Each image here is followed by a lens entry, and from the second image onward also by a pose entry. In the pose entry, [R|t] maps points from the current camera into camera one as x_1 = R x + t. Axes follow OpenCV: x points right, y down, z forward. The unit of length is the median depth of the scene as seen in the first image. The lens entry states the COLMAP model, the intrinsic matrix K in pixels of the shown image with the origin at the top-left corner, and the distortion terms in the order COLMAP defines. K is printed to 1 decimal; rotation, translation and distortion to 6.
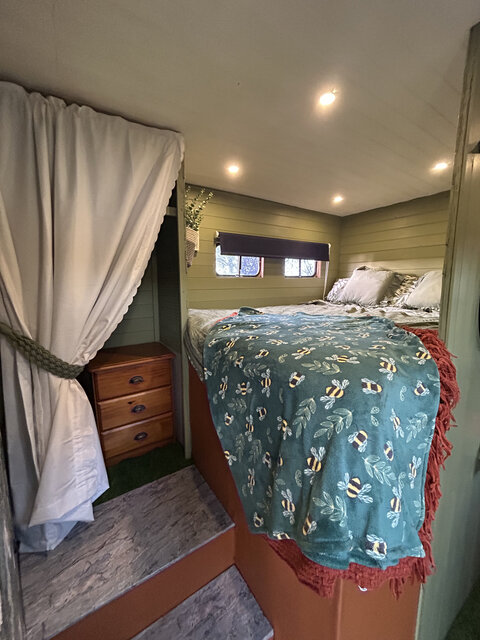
lens RADIAL K [[256.0, 0, 239.1], [0, 256.0, 319.0], [0, 0, 1]] dist [-0.001962, 0.000166]
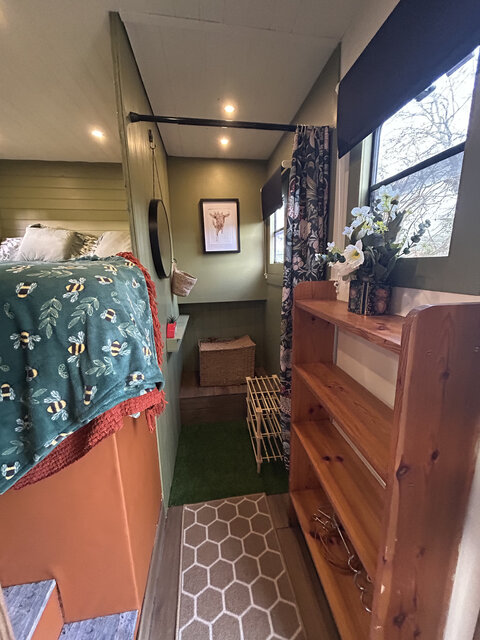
lens RADIAL K [[256.0, 0, 239.1], [0, 256.0, 319.0], [0, 0, 1]] dist [-0.001962, 0.000166]
pose [[0.419666, -0.193921, 0.886722, -0.281475], [0.146068, 0.978607, 0.144885, 0.315106], [-0.895849, 0.068719, 0.439014, -0.074340]]
